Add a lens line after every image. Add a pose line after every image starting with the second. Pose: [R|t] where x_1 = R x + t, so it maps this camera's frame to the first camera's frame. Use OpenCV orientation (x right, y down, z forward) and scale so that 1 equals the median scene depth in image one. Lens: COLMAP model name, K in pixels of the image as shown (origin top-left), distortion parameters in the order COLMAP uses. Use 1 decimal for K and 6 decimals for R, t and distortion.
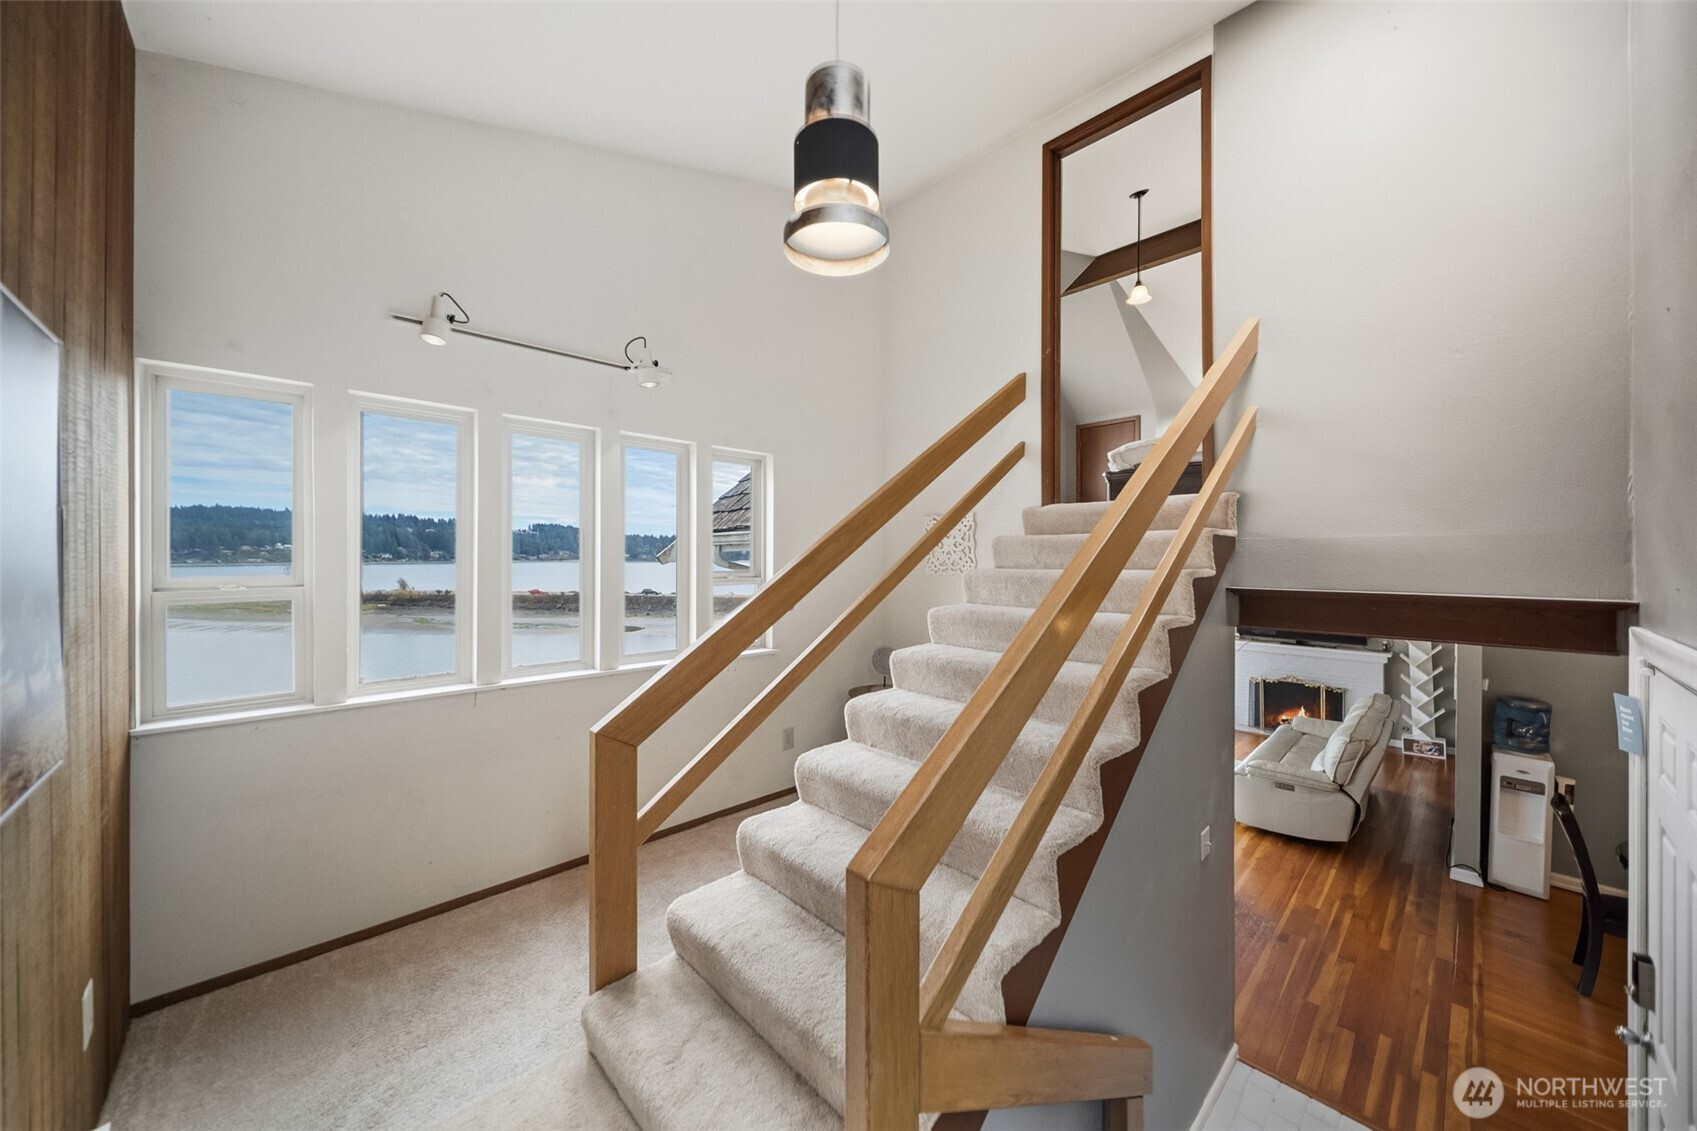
lens RADIAL K [[594.5, 0, 840.9], [0, 594.5, 562.6], [0, 0, 1]] dist [-0.001188, -0.000109]
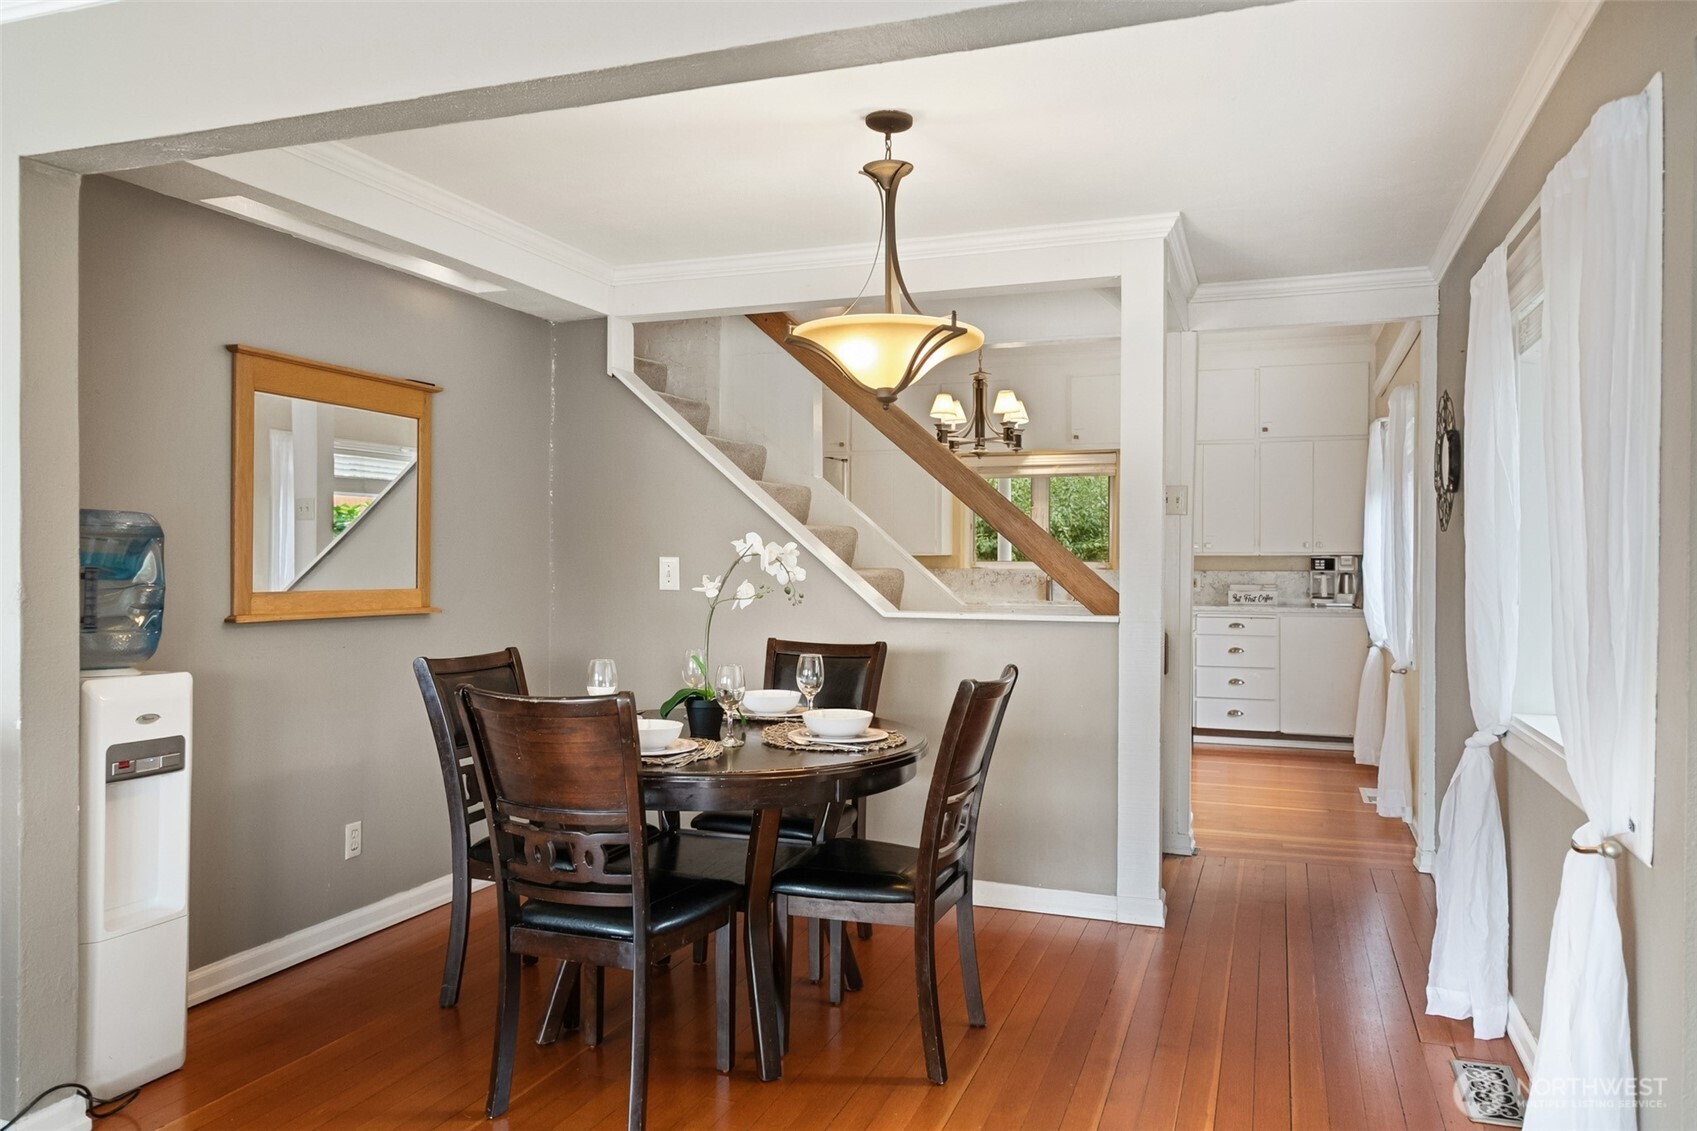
lens RADIAL K [[1182.2, 0, 846.7], [0, 1182.2, 557.9], [0, 0, 1]] dist [-0.006598, 0.006624]
pose [[-0.451025, -0.007846, 0.892477, 0.320951], [0.000601, 0.999958, 0.009095, 0.214937], [-0.892511, 0.004638, -0.451001, 0.792451]]
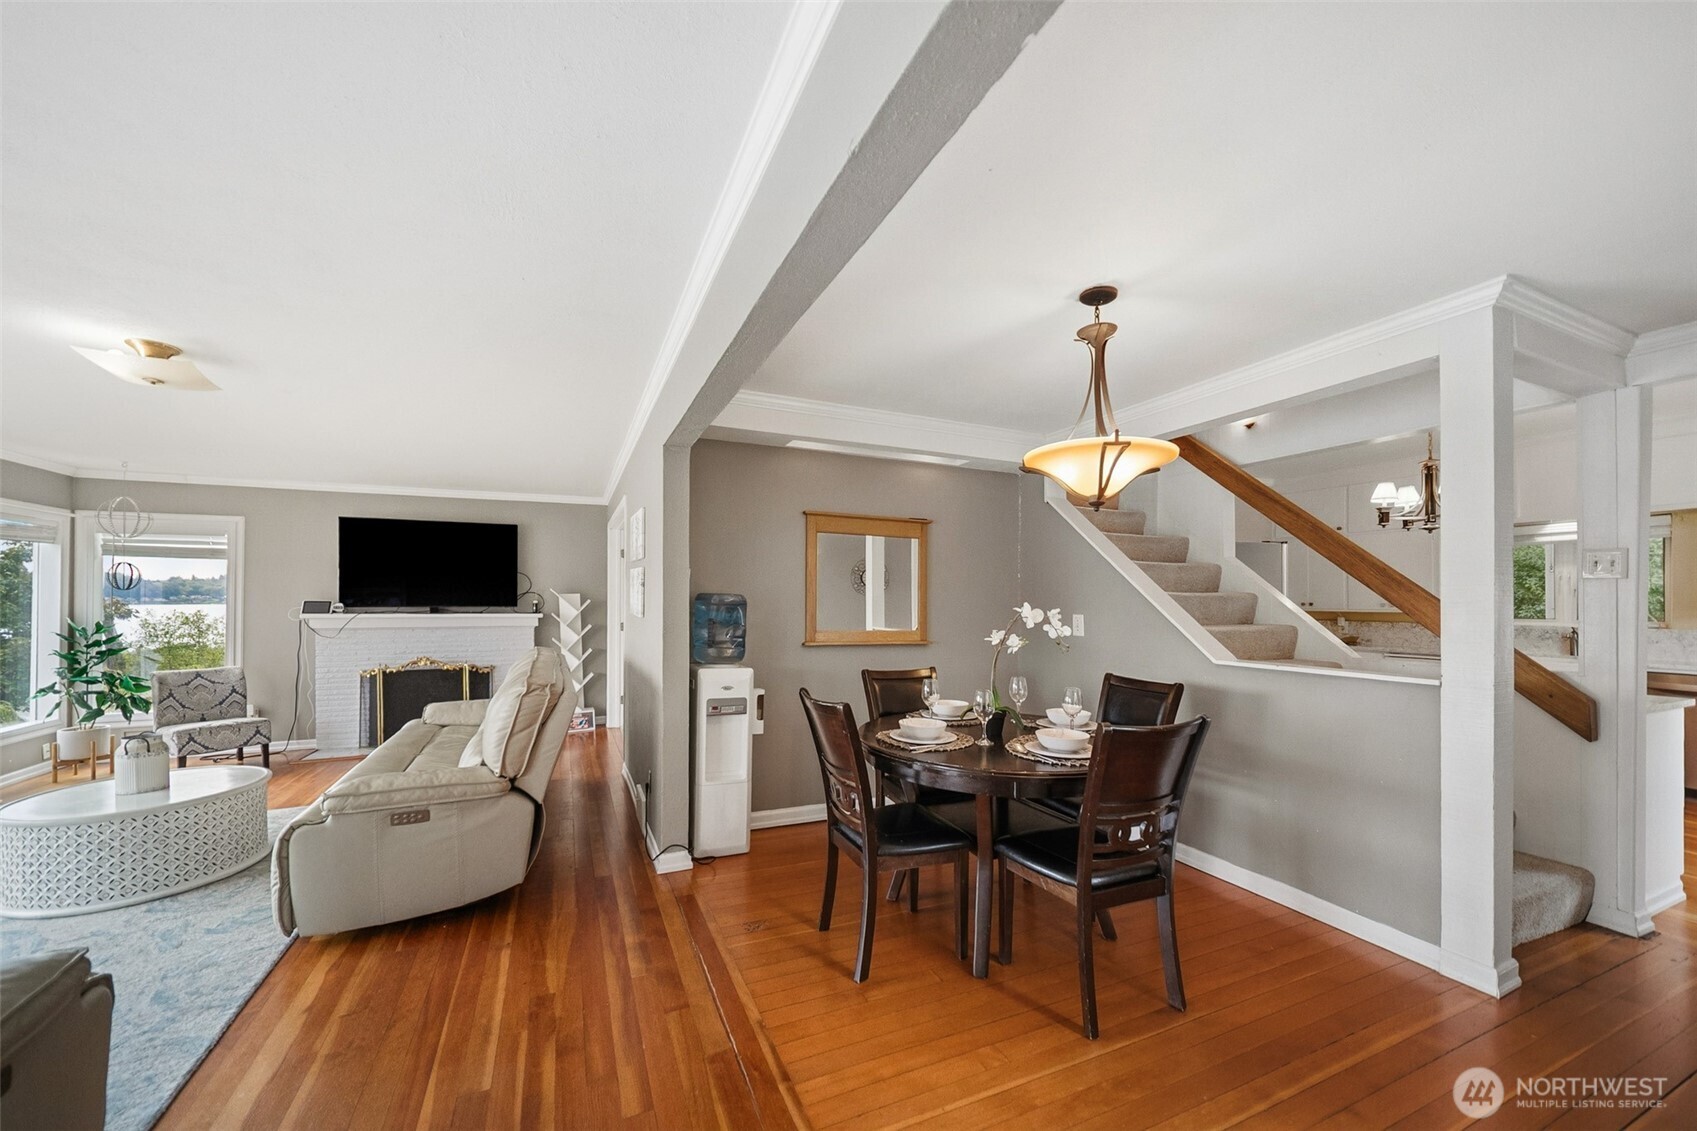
lens RADIAL K [[630.9, 0, 838.6], [0, 630.9, 599.8], [0, 0, 1]] dist [-0.001196, 0.000029]
pose [[0.334217, 0.002241, 0.942493, 0.389165], [0.000702, 0.999996, -0.002626, 0.206057], [-0.942496, 0.001539, 0.334214, 0.512142]]
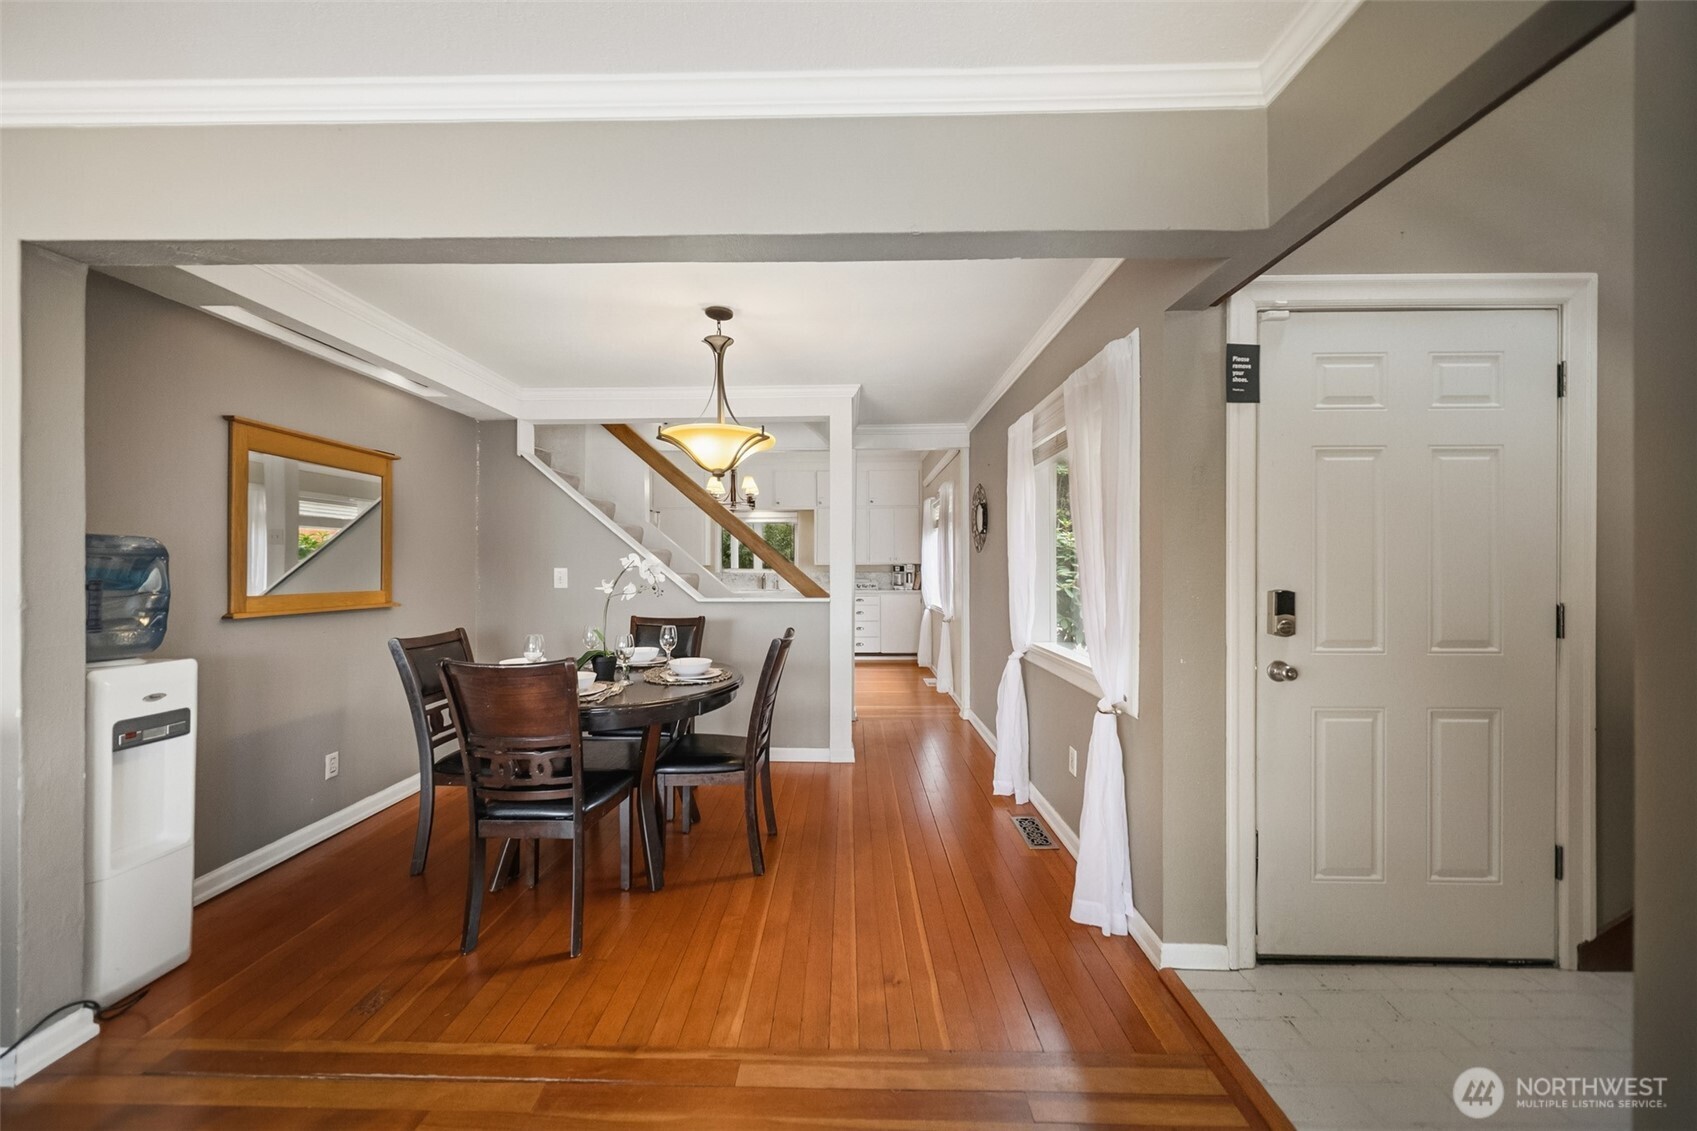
lens RADIAL K [[607.6, 0, 839.3], [0, 607.6, 563.0], [0, 0, 1]] dist [-0.000157, -0.000300]
pose [[-0.717392, -0.000641, 0.696670, 0.409356], [0.003903, 0.999980, 0.004938, 0.213705], [-0.696659, 0.006262, -0.717375, 0.810110]]
